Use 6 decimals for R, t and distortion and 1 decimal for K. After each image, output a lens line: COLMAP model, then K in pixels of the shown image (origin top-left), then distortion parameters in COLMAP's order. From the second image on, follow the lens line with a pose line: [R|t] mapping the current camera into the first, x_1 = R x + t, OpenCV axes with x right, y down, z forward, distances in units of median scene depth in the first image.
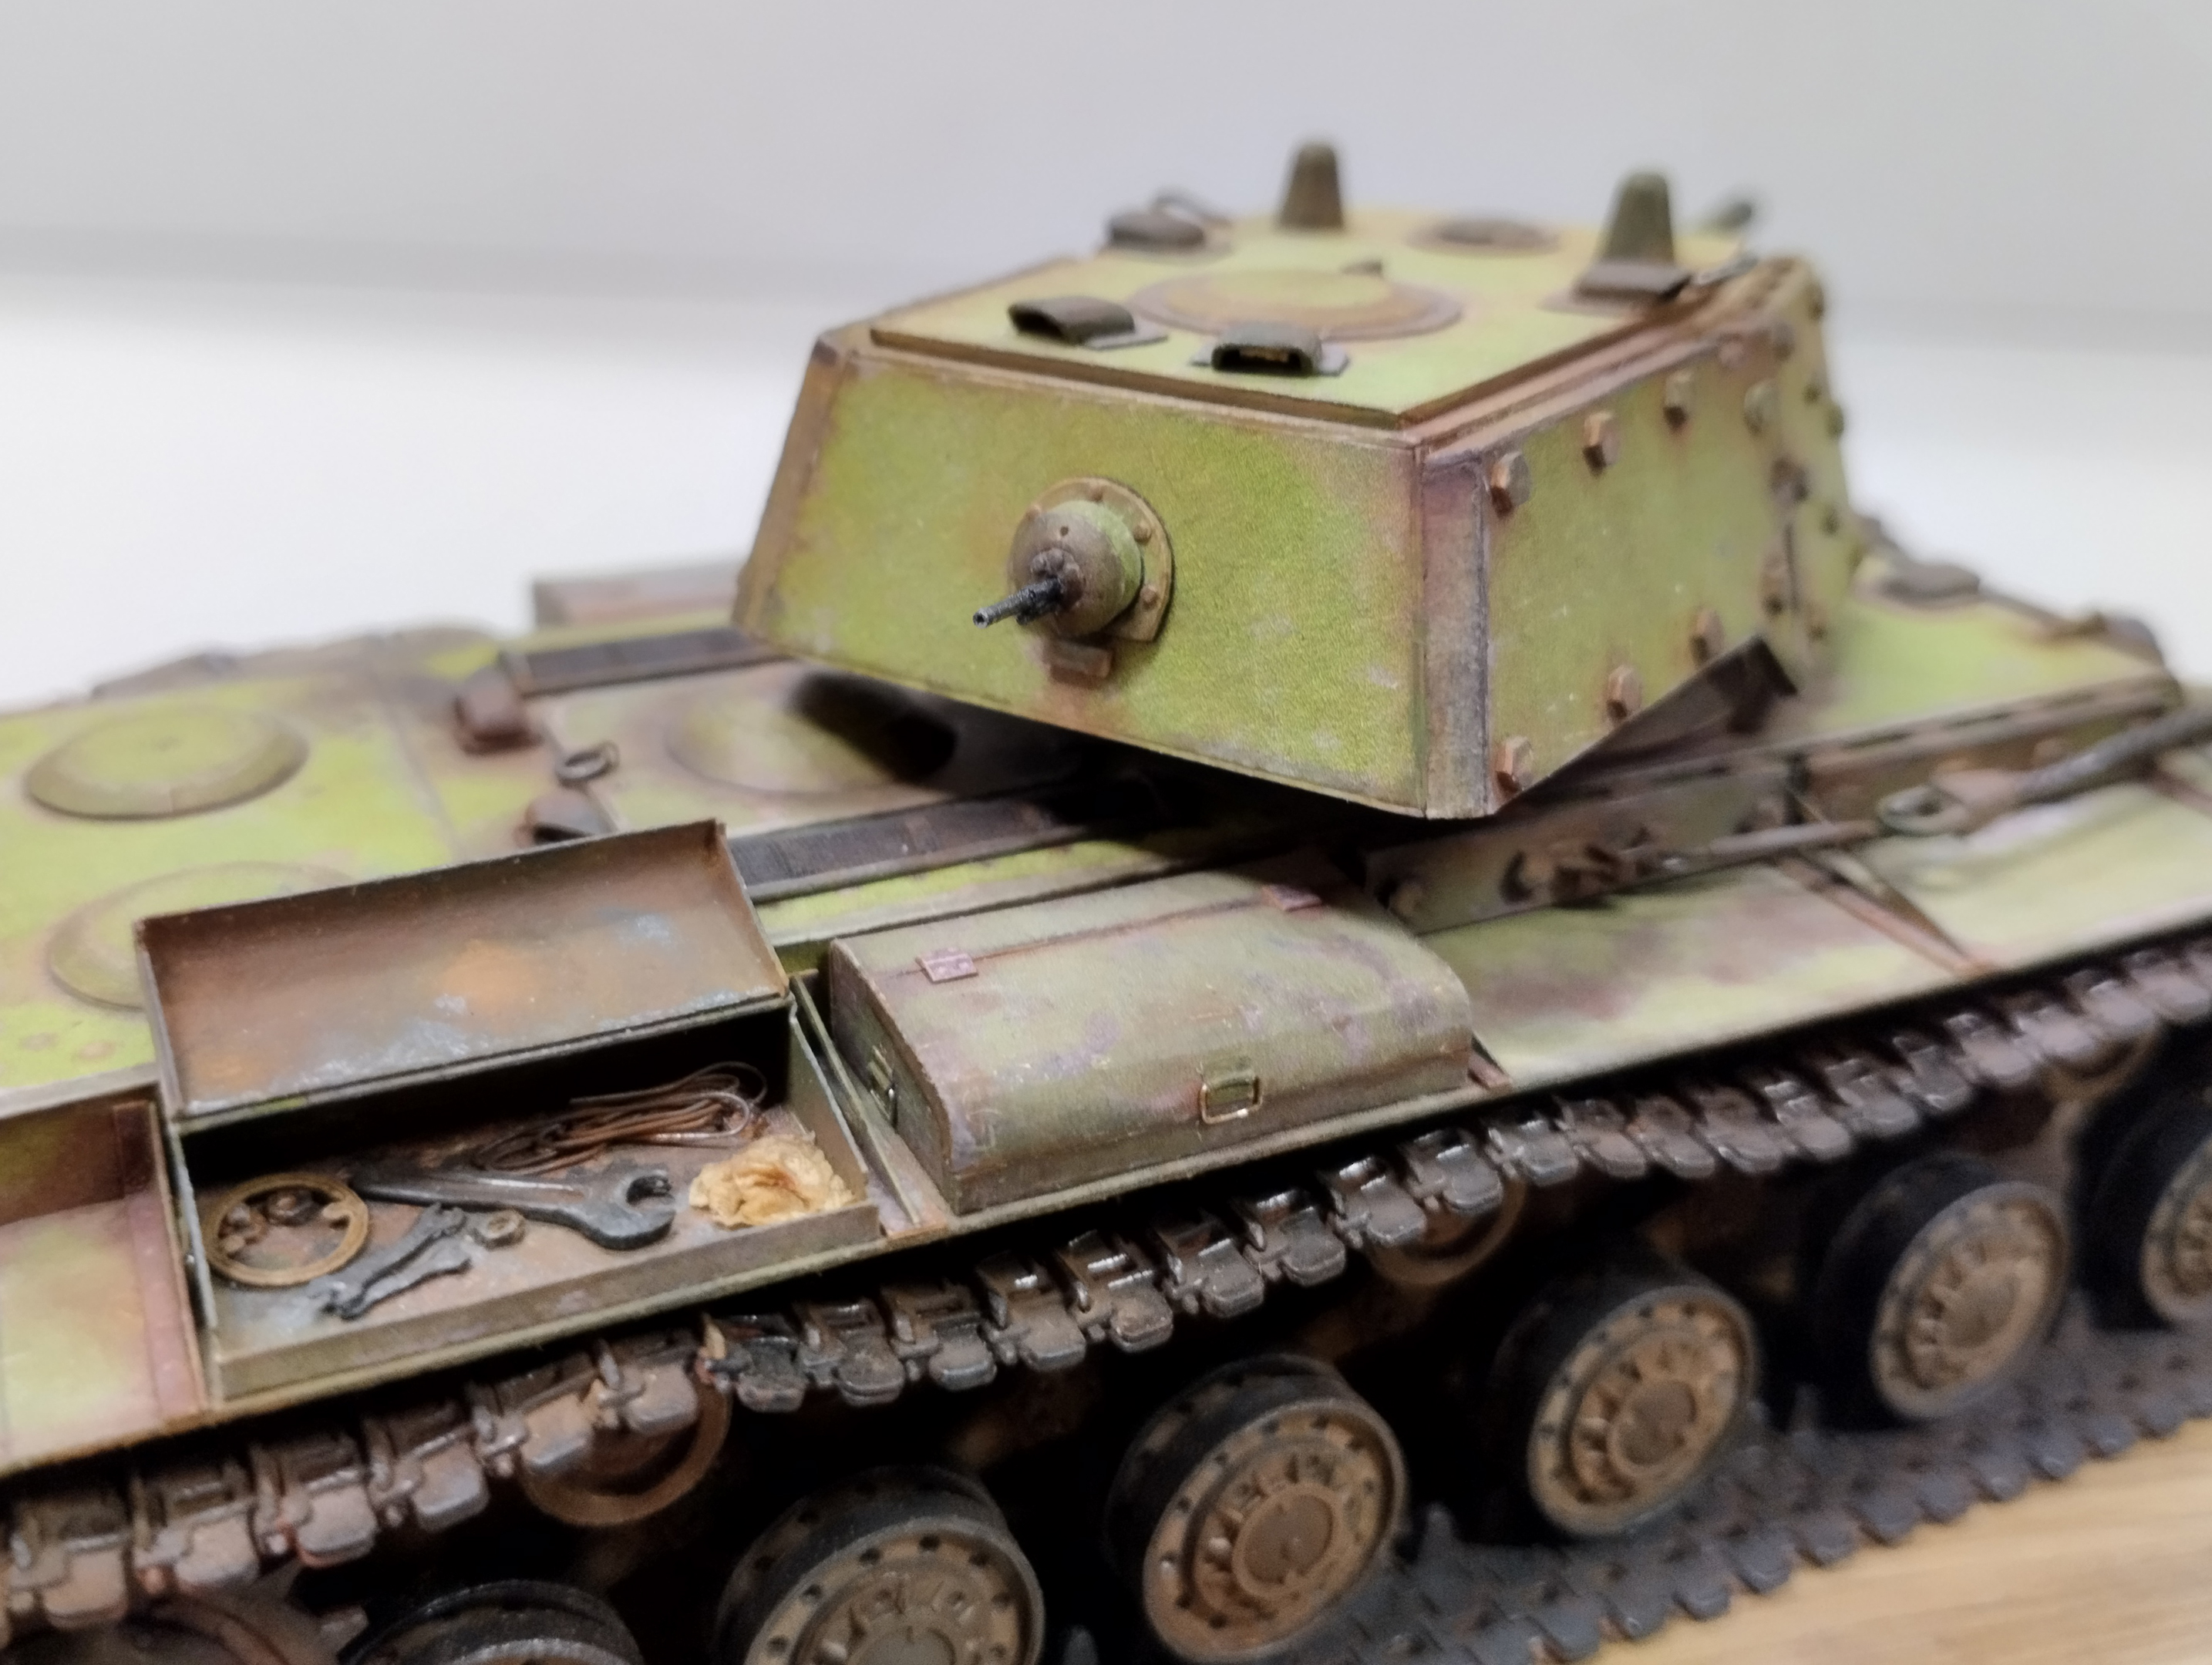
lens RADIAL K [[2292.3, 0, 1052.0], [0, 2292.3, 858.6], [0, 0, 1]] dist [0.043002, 0.000000]
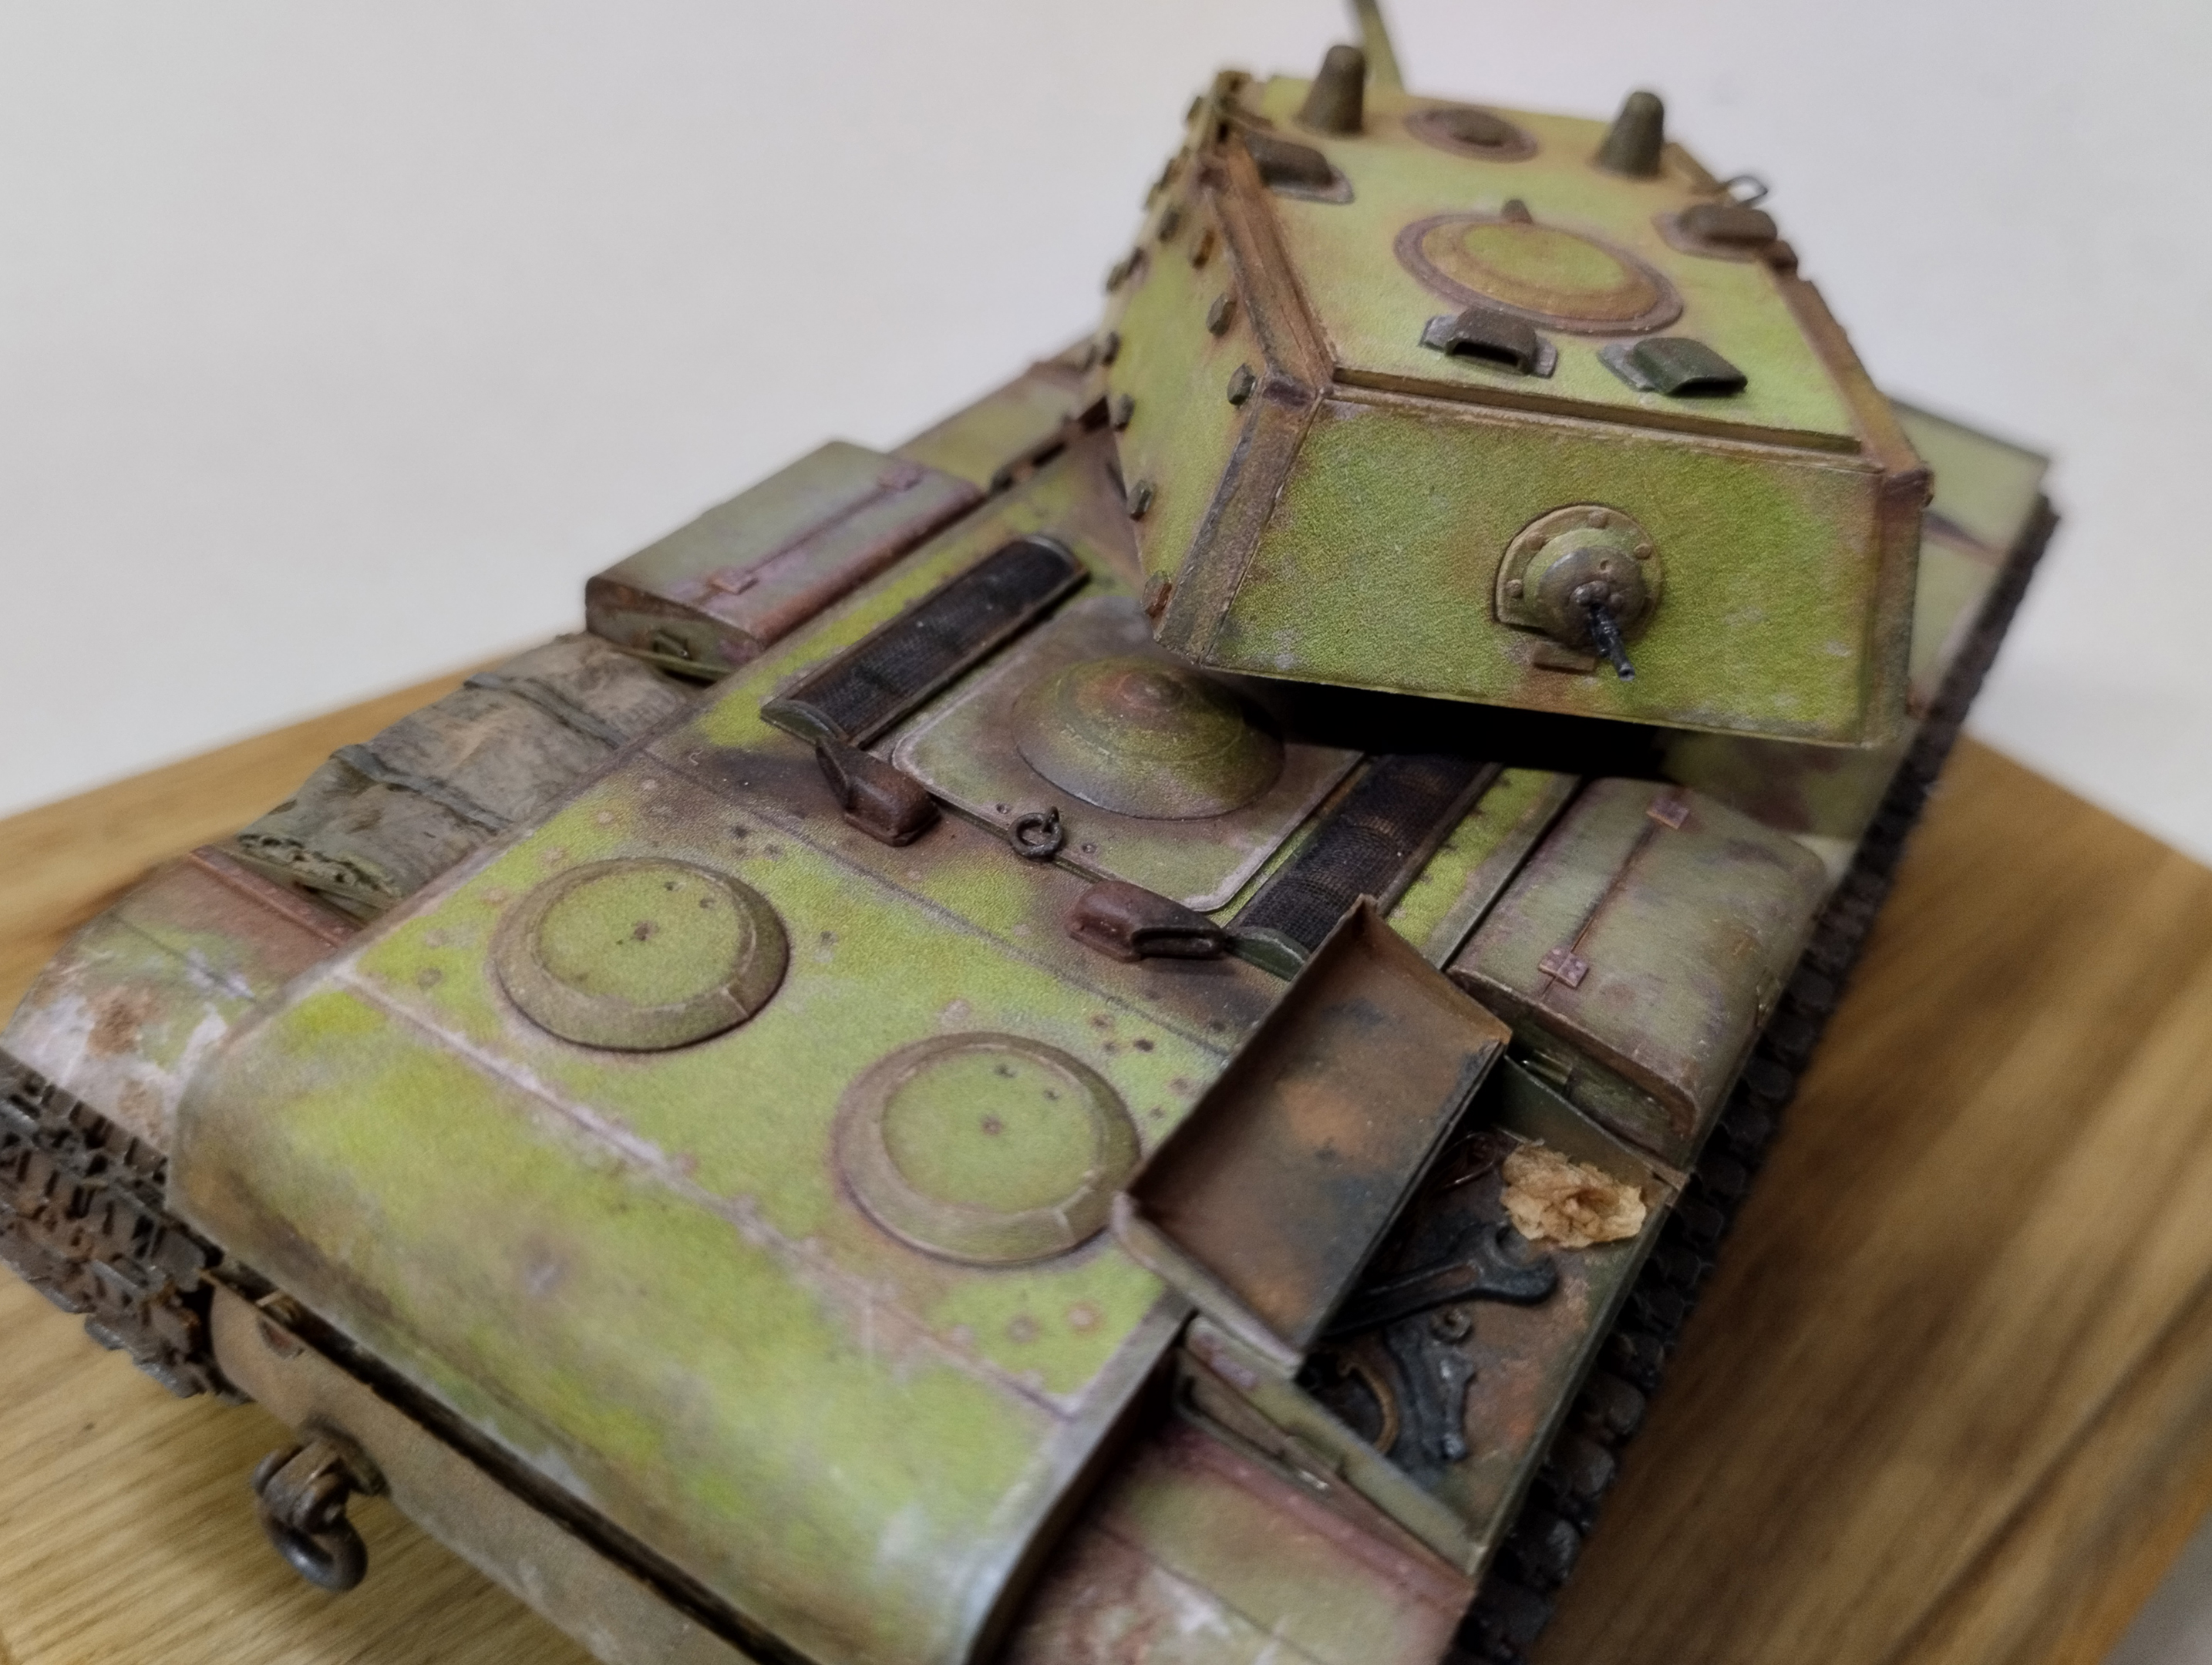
lens RADIAL K [[2029.9, 0, 1033.5], [0, 2029.9, 859.3], [0, 0, 1]] dist [0.019149, 0.000000]
pose [[0.819722, -0.288027, 0.495072, -0.793045], [0.098222, 0.922245, 0.373920, -0.428664], [-0.564277, -0.257883, 0.784276, 0.342730]]
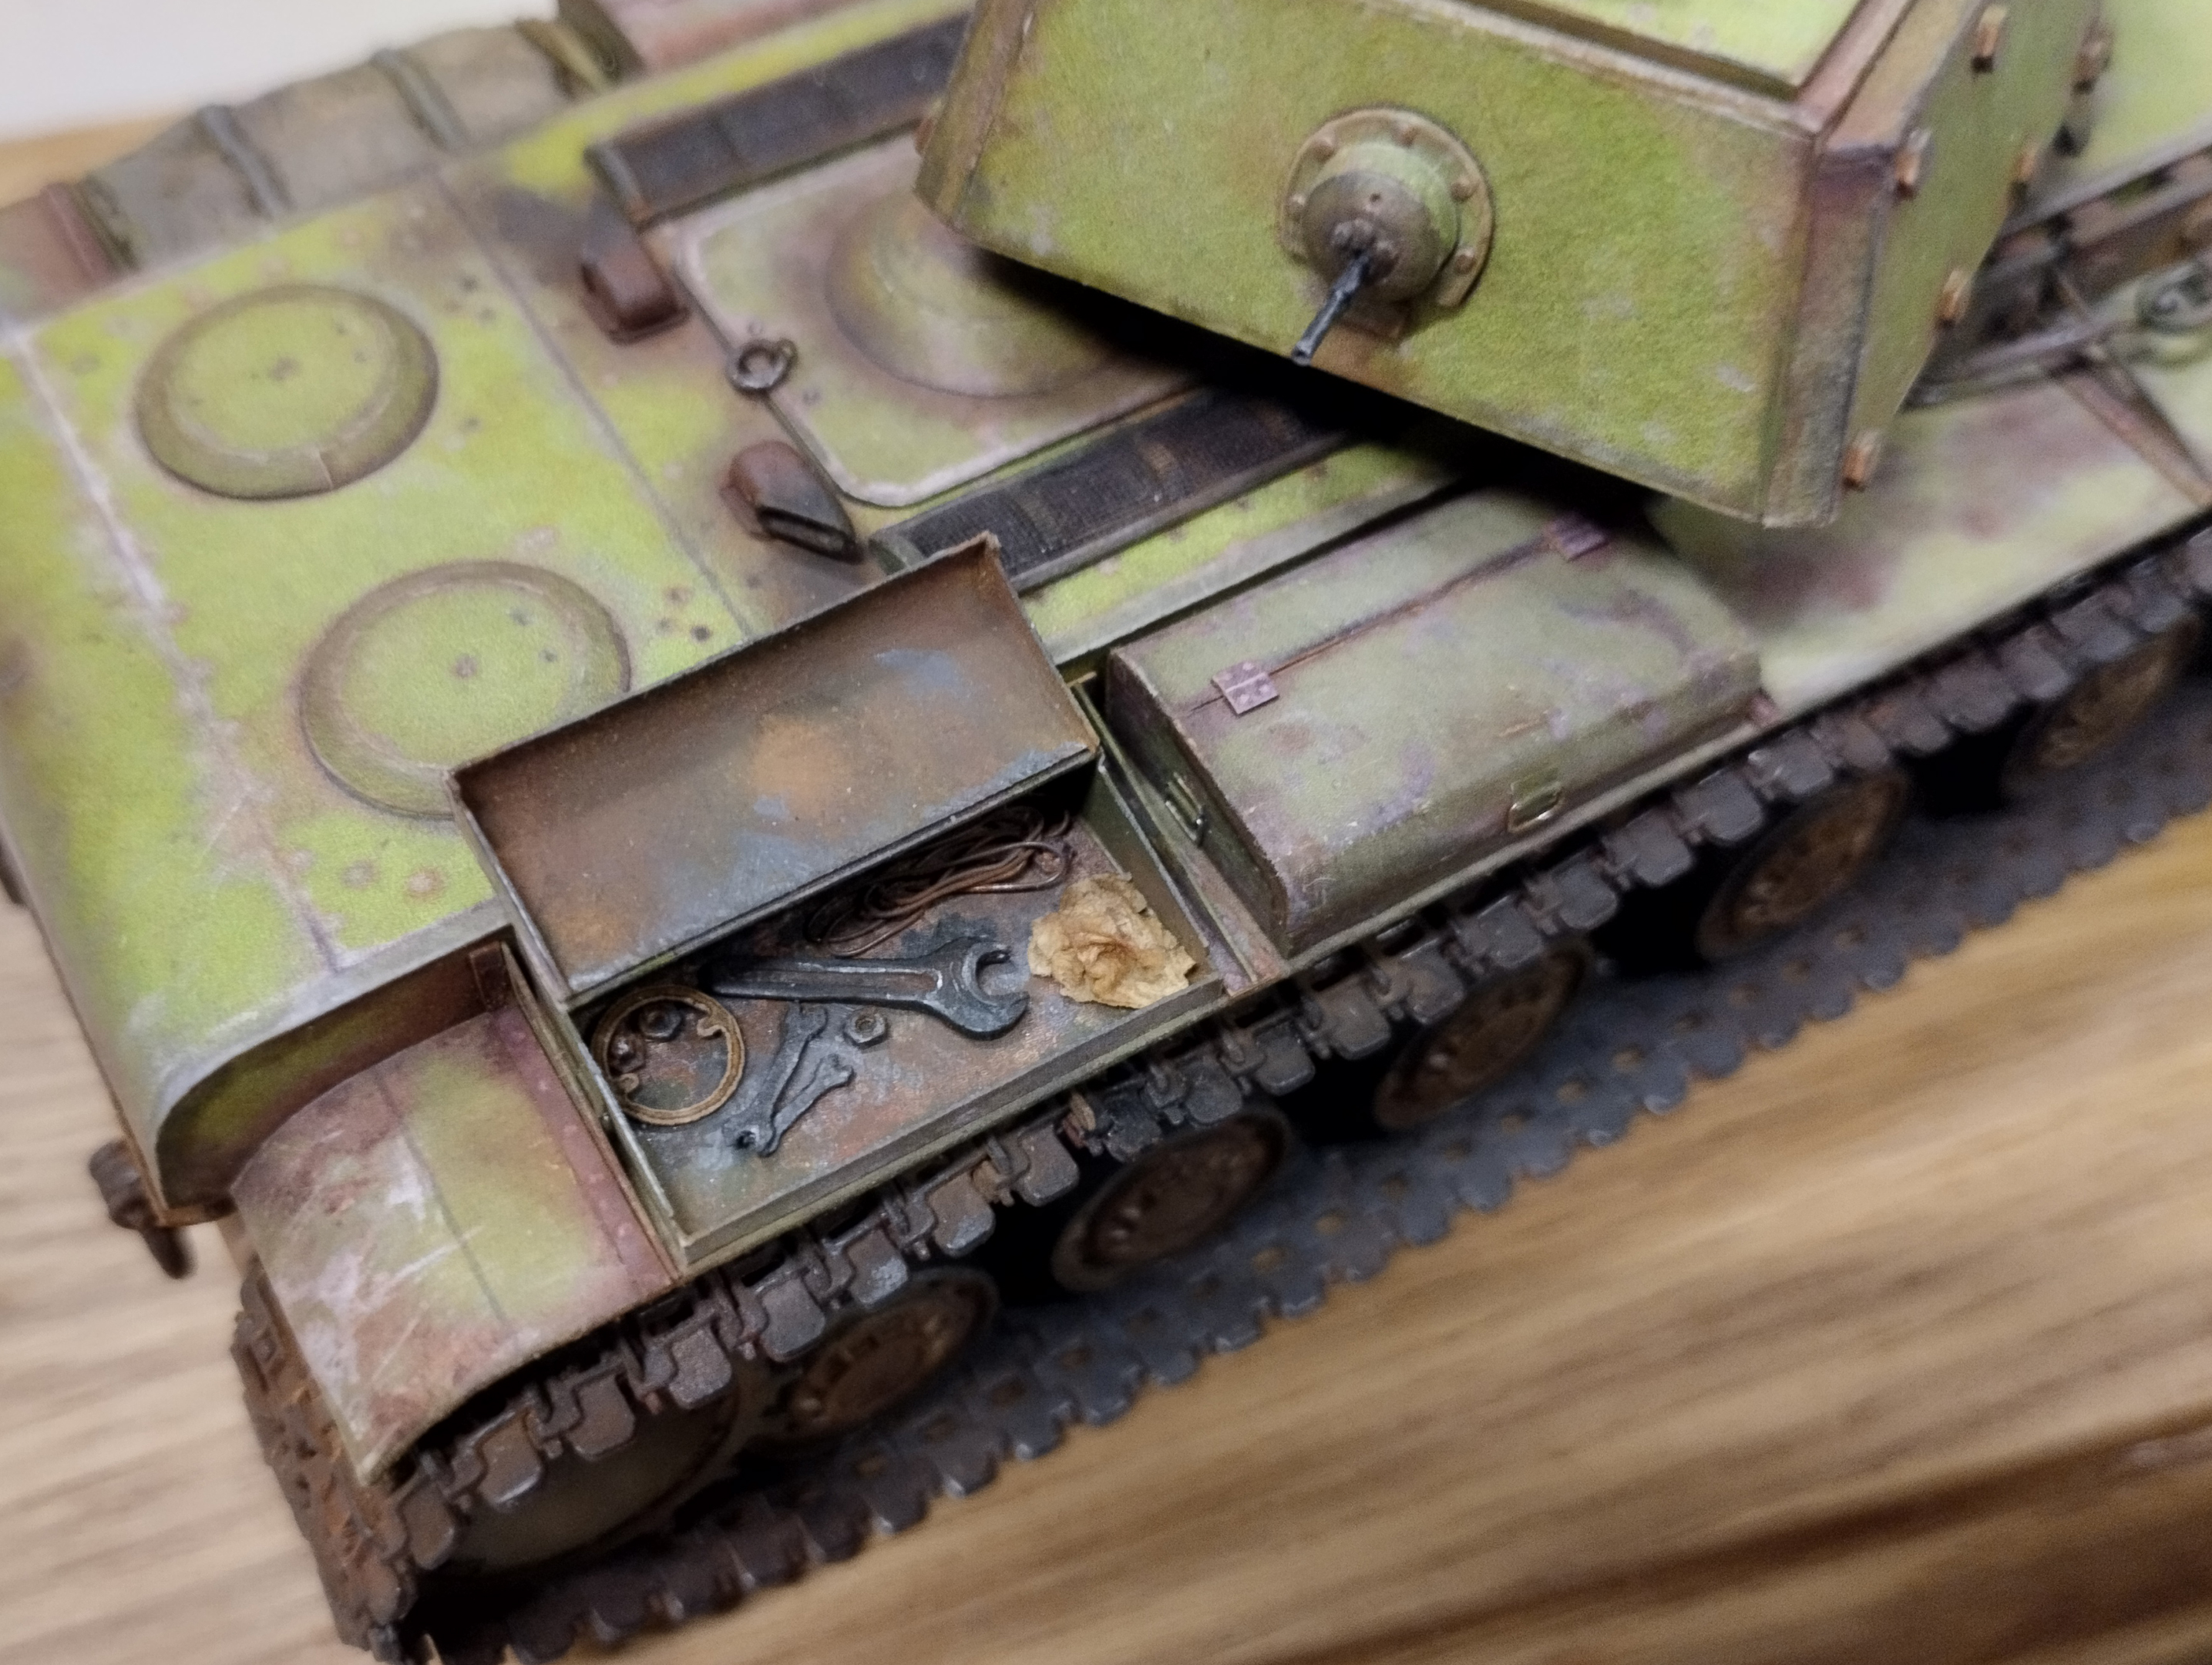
lens RADIAL K [[2392.5, 0, 888.0], [0, 2392.5, 918.1], [0, 0, 1]] dist [0.009779, 0.000000]
pose [[0.993975, -0.098203, 0.048687, -0.256503], [0.051305, 0.809355, 0.585074, -0.477172], [-0.096861, -0.579051, 0.809517, 0.134195]]
